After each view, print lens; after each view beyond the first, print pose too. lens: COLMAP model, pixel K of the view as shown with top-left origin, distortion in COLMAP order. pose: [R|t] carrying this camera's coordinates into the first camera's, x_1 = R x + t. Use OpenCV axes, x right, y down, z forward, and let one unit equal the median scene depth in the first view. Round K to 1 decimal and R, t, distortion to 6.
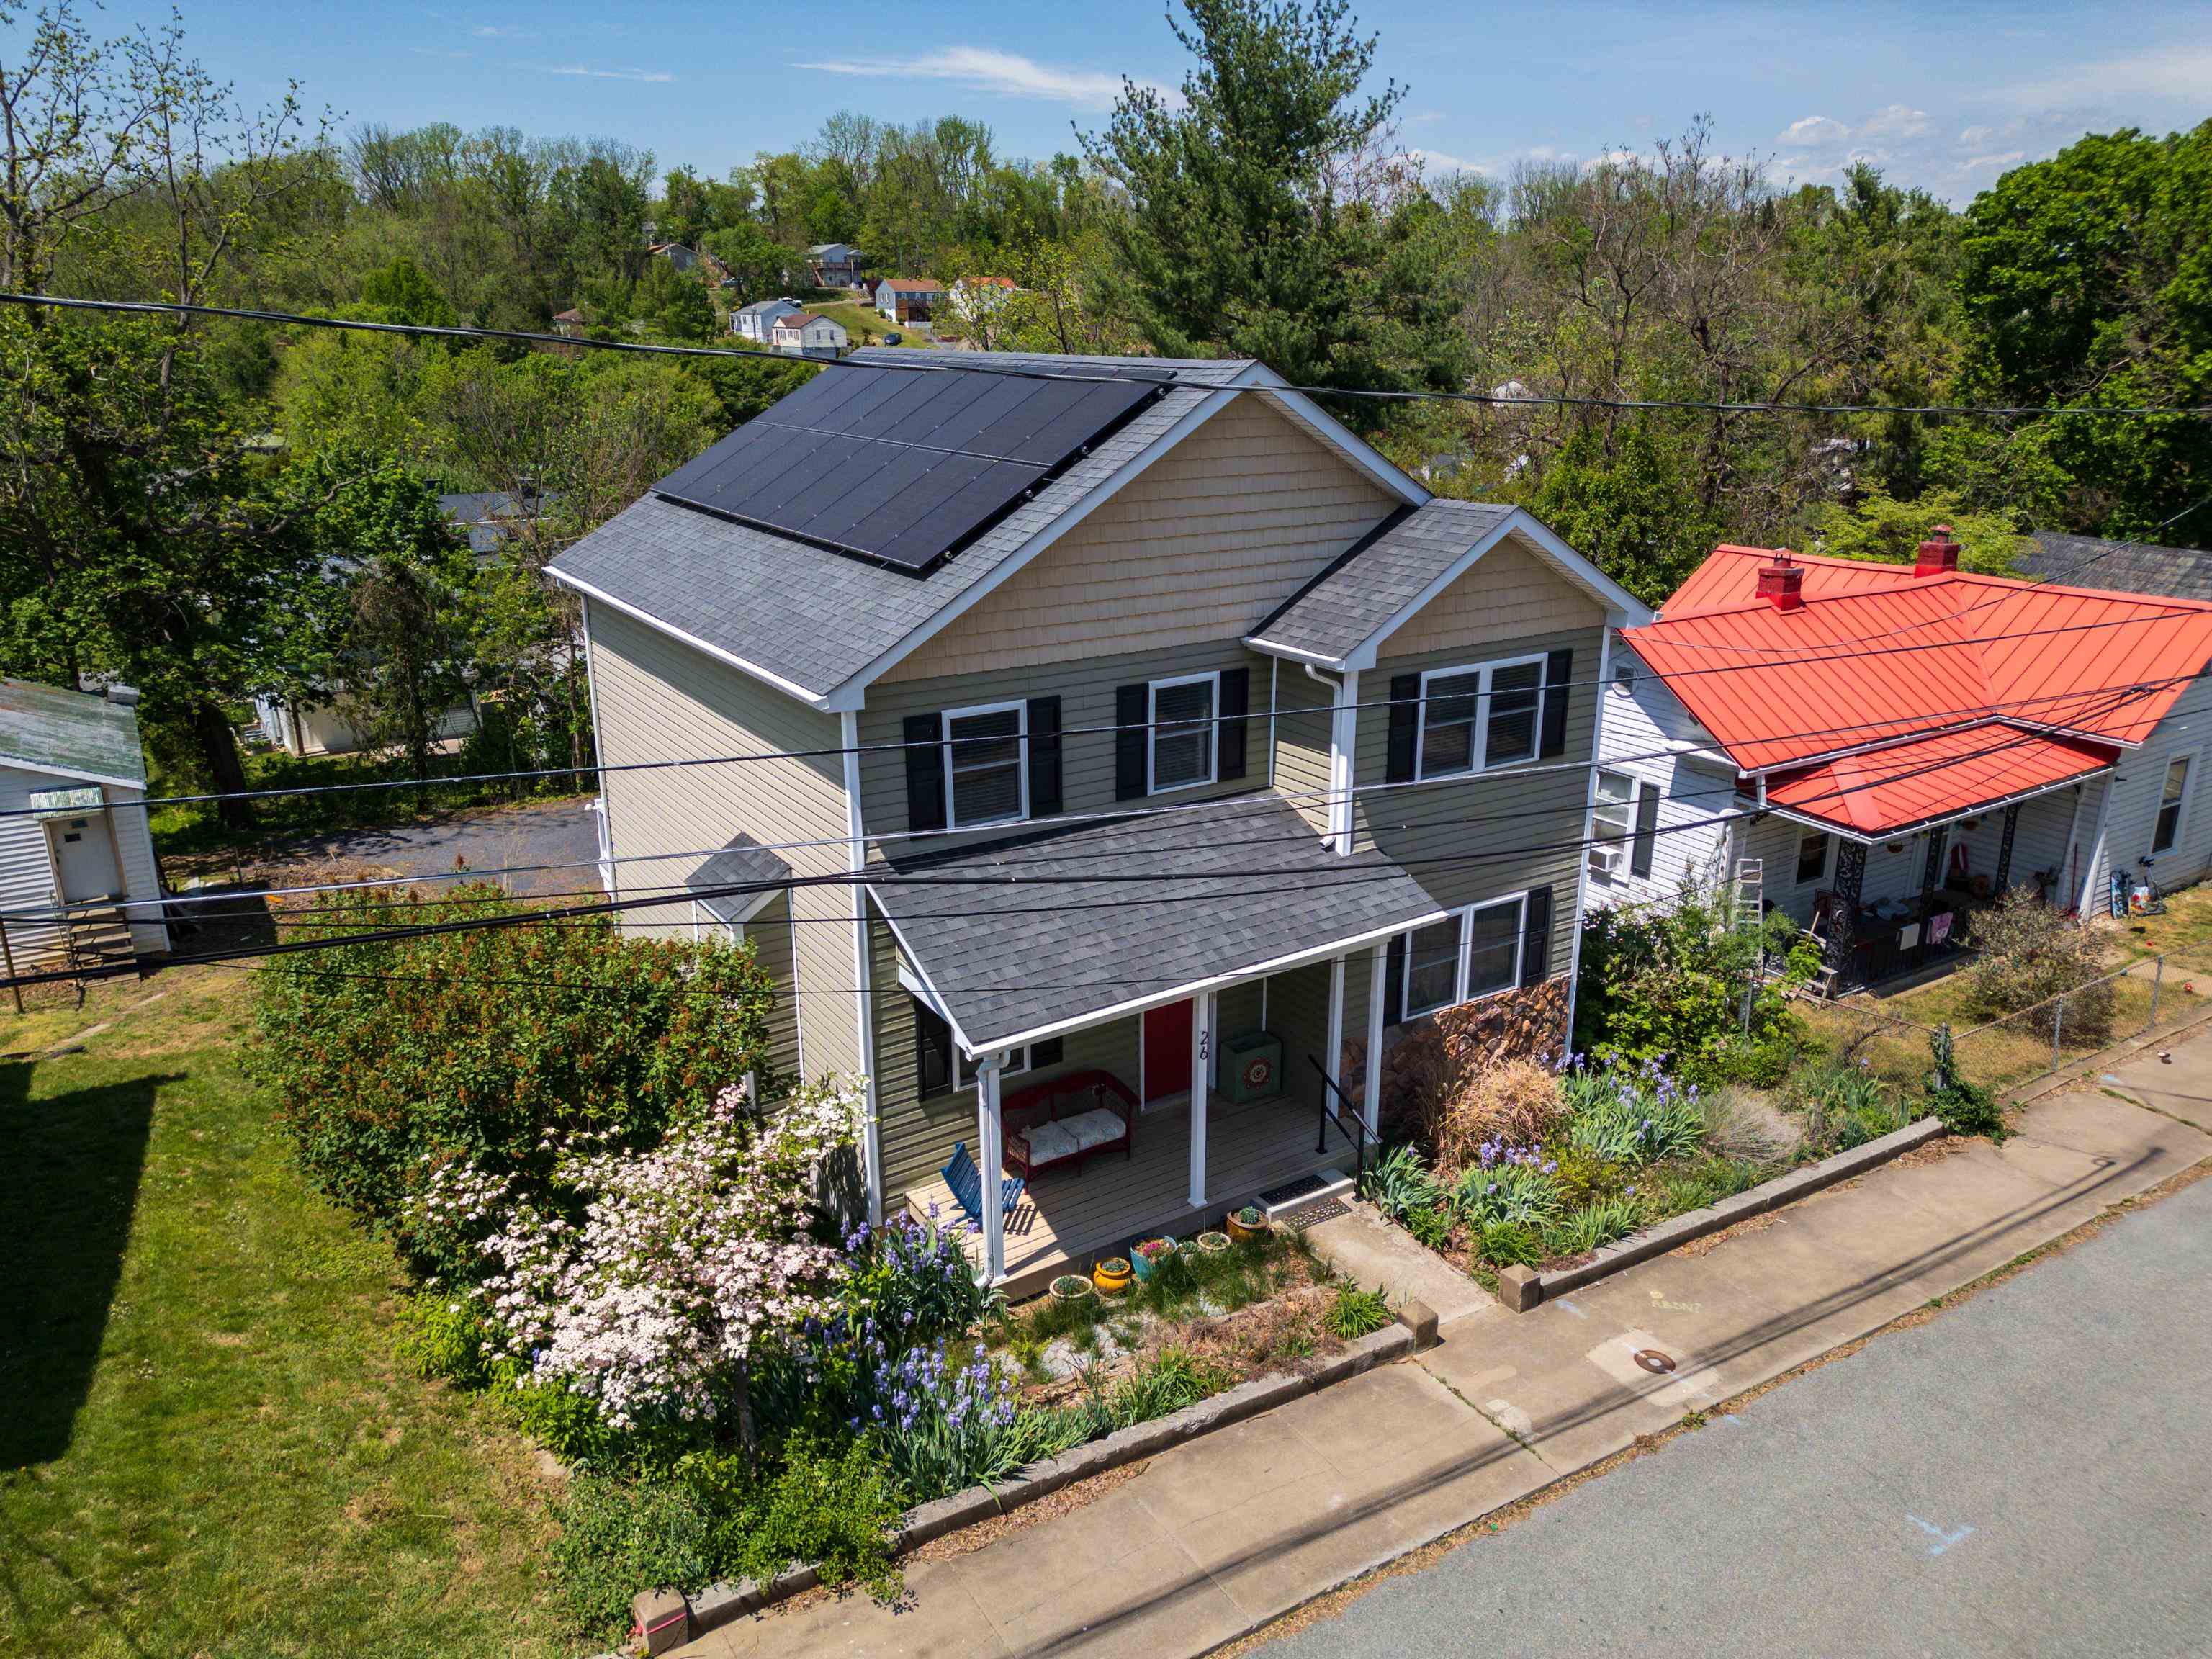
lens RADIAL K [[1558.6, 0, 1113.2], [0, 1558.6, 820.9], [0, 0, 1]] dist [0.081792, -0.081475]
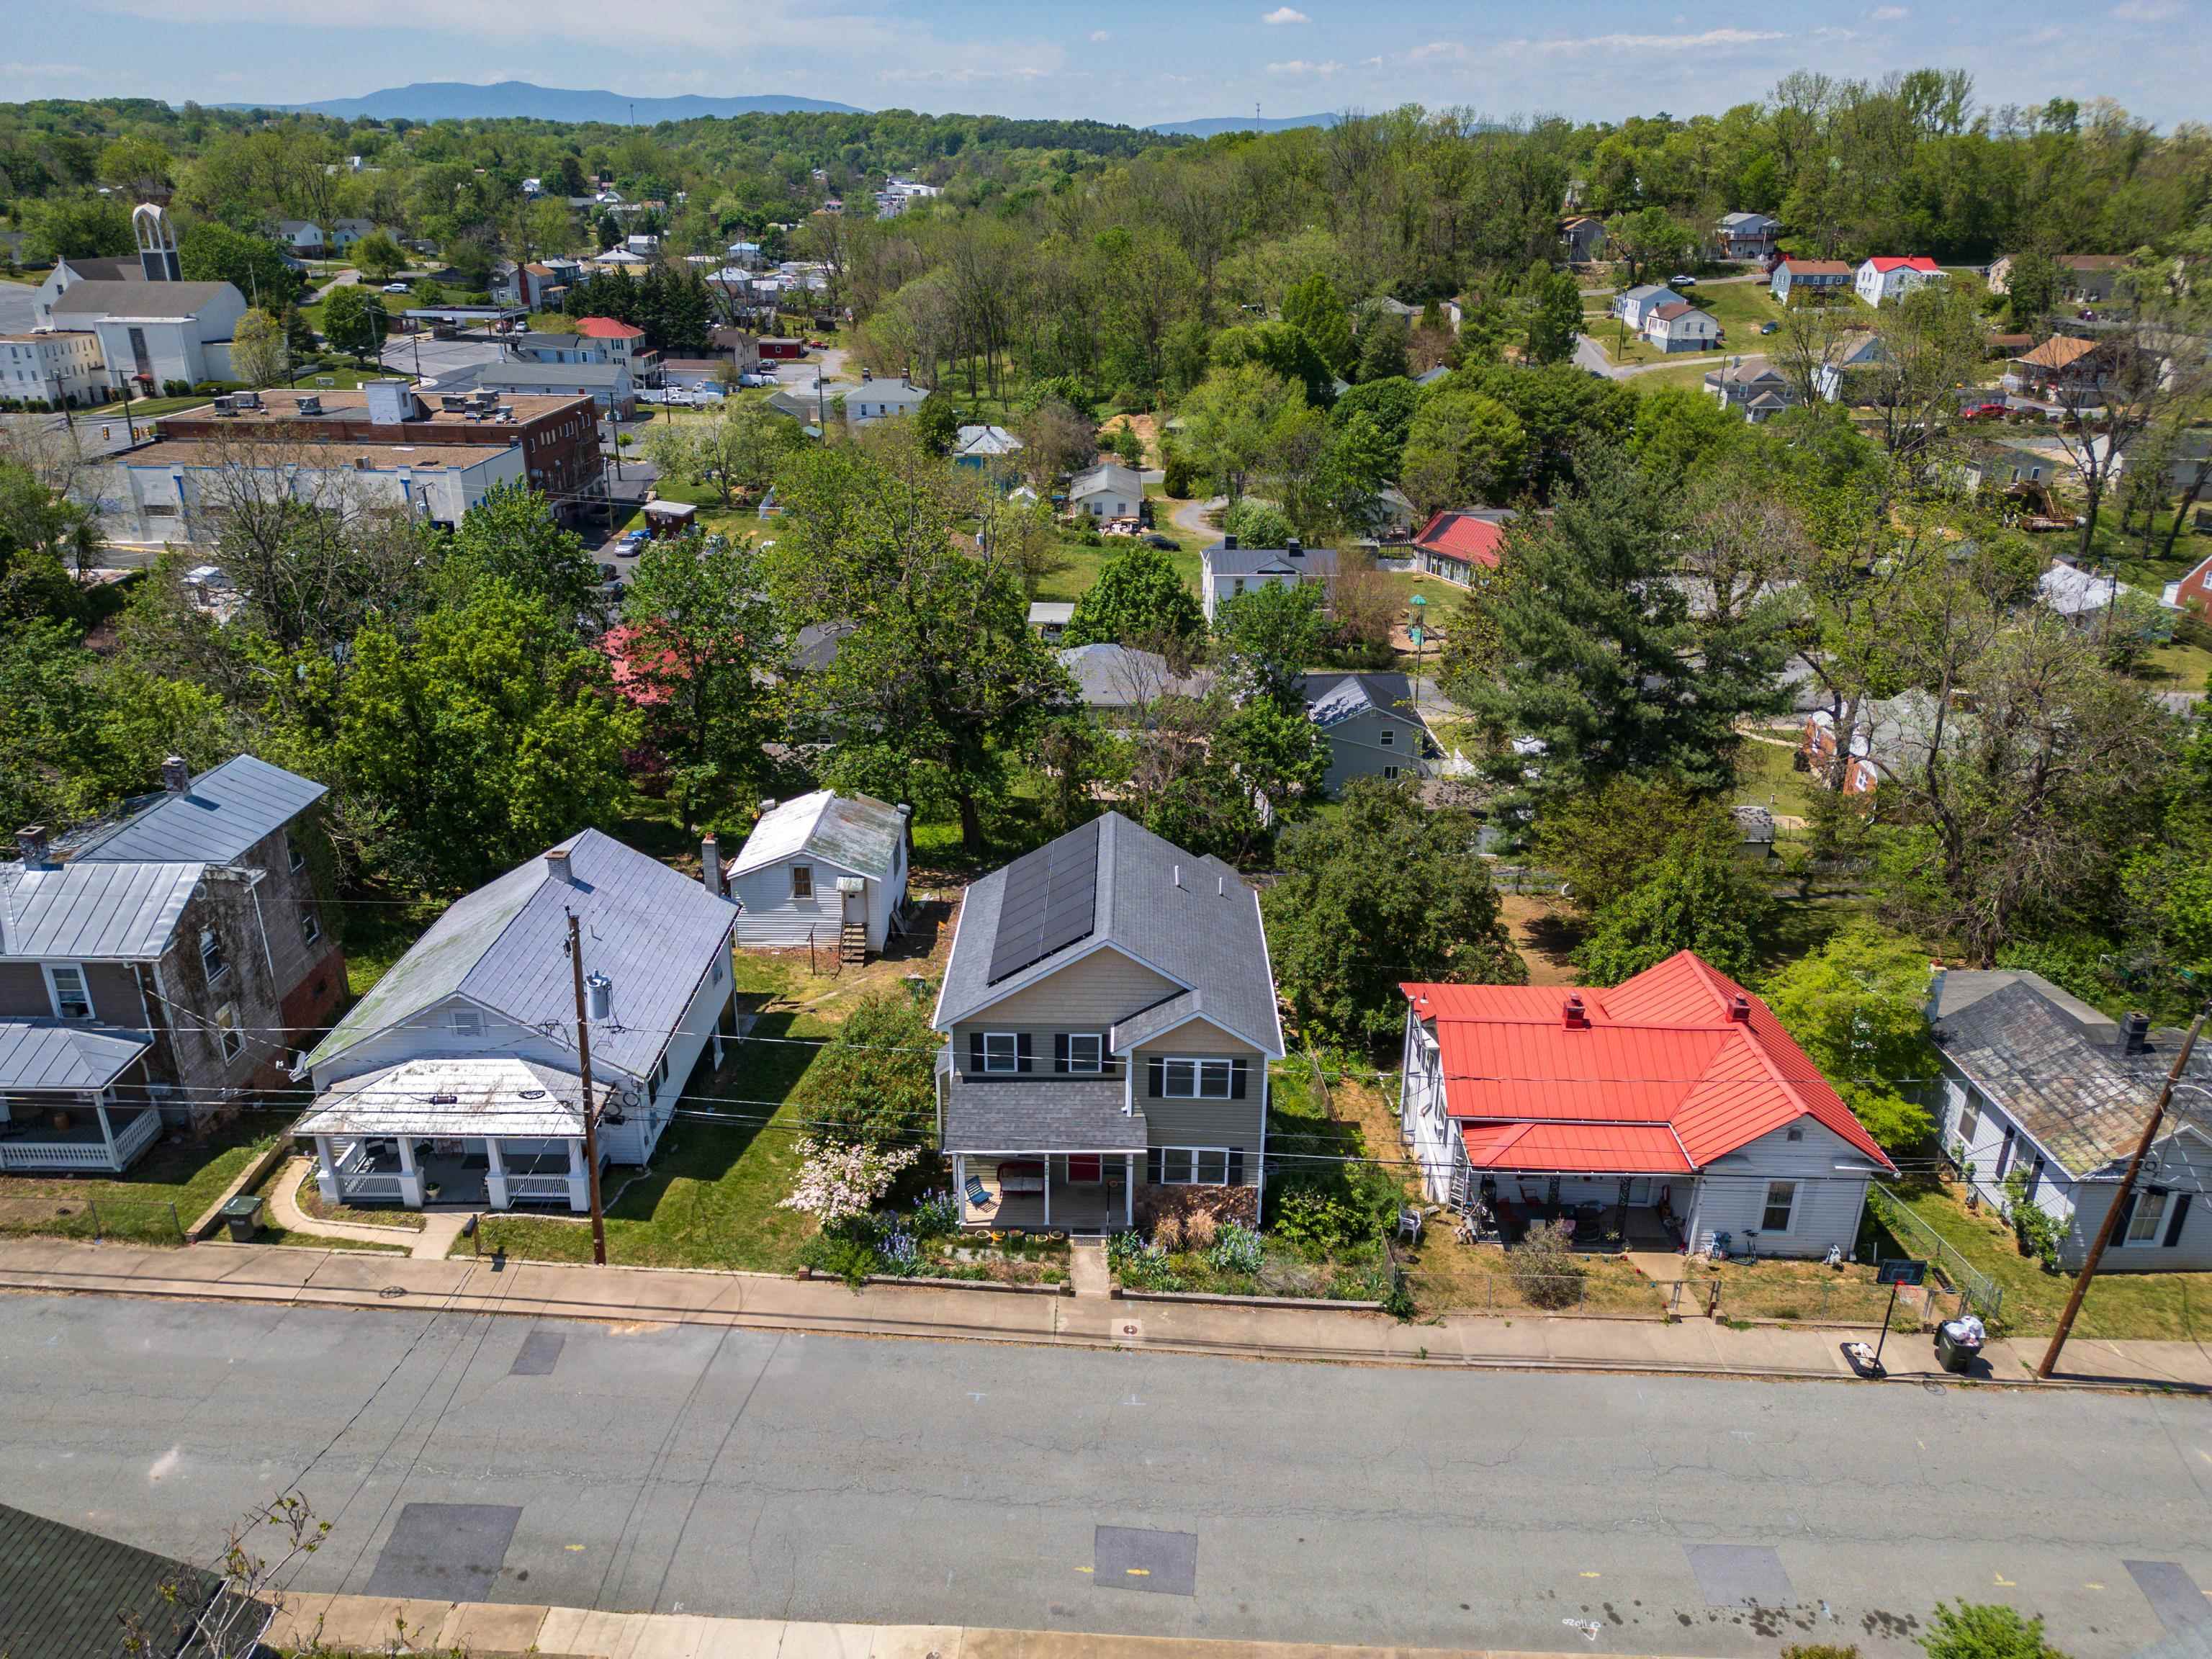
lens RADIAL K [[1550.7, 0, 1111.5], [0, 1550.7, 828.8], [0, 0, 1]] dist [0.079305, -0.083304]
pose [[0.834406, 0.218228, -0.506105, 1.327562], [-0.177244, 0.975740, 0.128513, -0.772981], [0.521872, -0.017528, 0.852843, -1.214358]]
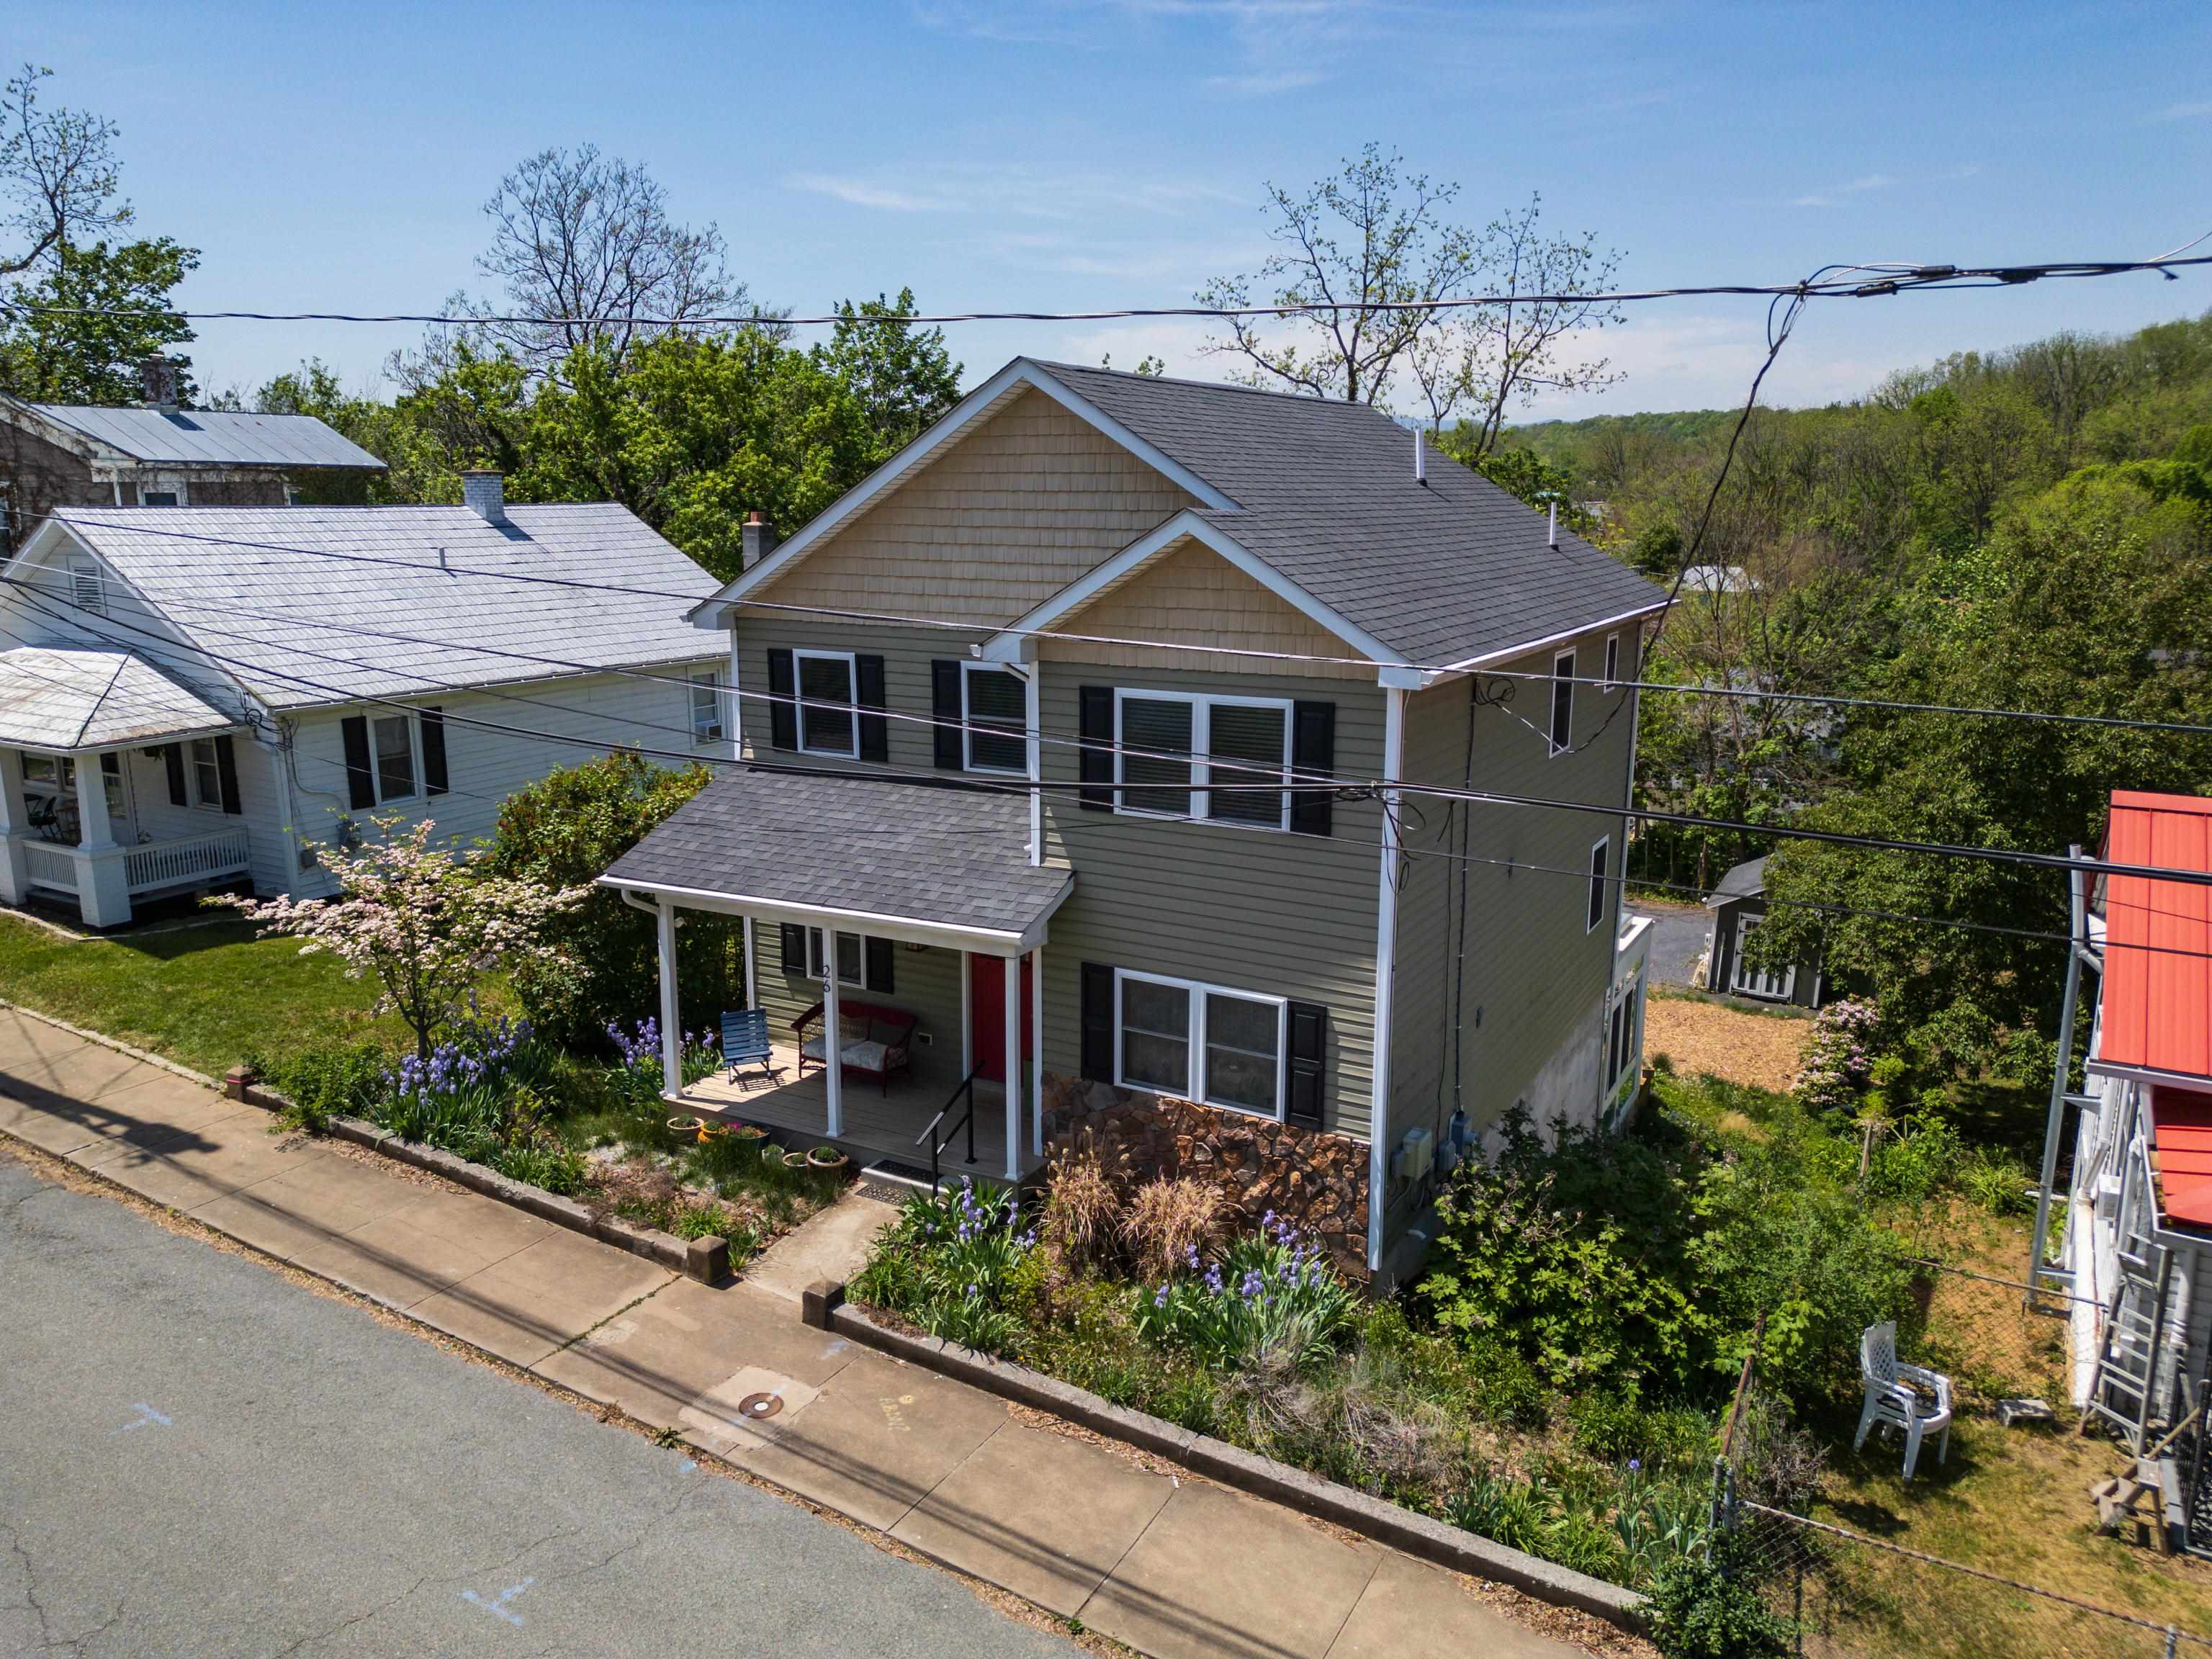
lens RADIAL K [[1558.6, 0, 1113.2], [0, 1558.6, 820.9], [0, 0, 1]] dist [0.081792, -0.081475]
pose [[0.466735, 0.183903, -0.865065, 0.986410], [-0.271260, 0.960764, 0.057893, -0.071596], [0.841770, 0.207637, 0.498308, 0.558569]]
